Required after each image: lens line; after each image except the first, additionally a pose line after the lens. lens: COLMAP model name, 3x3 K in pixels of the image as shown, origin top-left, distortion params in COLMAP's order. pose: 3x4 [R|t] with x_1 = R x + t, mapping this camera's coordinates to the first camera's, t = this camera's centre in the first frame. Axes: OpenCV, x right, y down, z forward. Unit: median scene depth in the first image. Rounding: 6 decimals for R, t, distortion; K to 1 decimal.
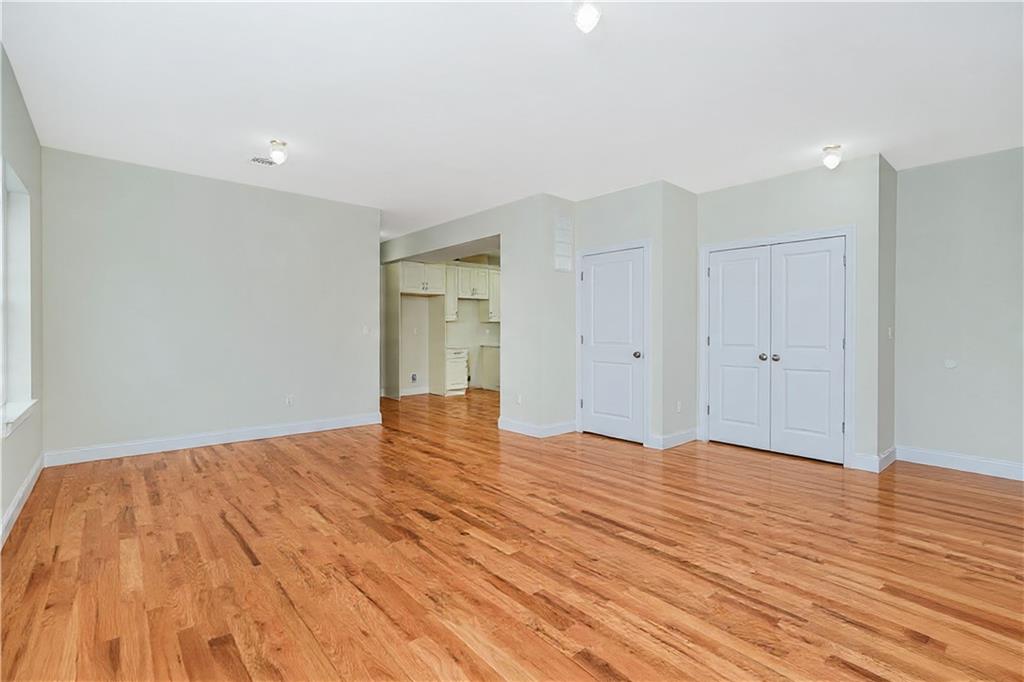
lens RADIAL K [[467.5, 0, 511.8], [0, 467.5, 346.9], [0, 0, 1]] dist [-0.002722, -0.000082]
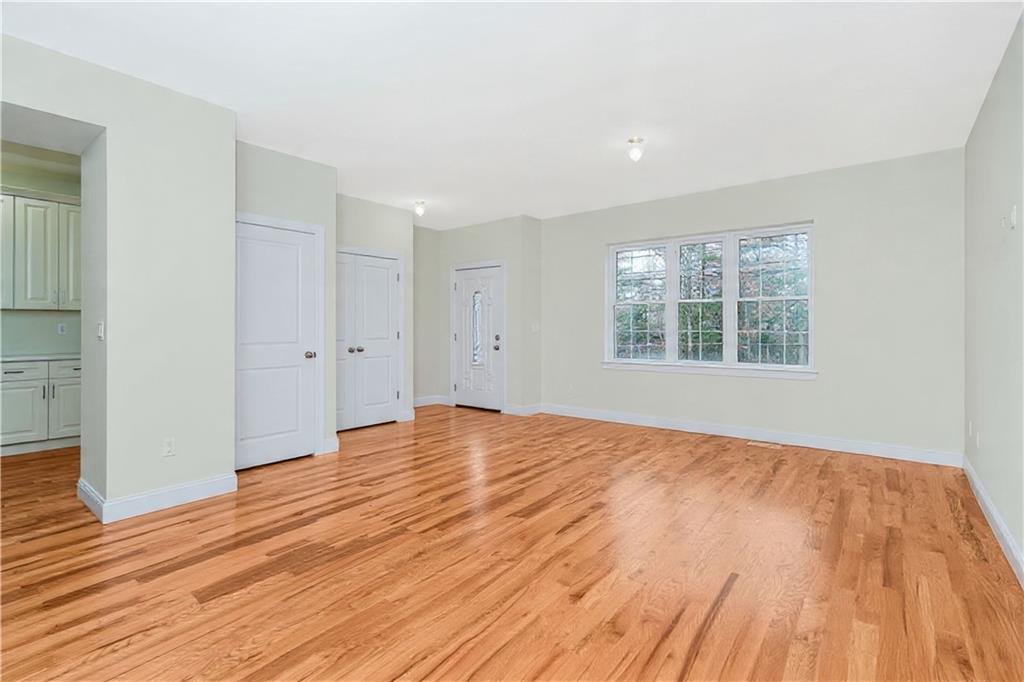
lens RADIAL K [[476.0, 0, 510.7], [0, 476.0, 327.9], [0, 0, 1]] dist [-0.038669, -0.000251]
pose [[-0.194921, 0.008917, 0.980778, -1.019348], [0.015150, 0.999867, -0.006080, -0.027183], [-0.980702, 0.013673, -0.195030, 1.179508]]
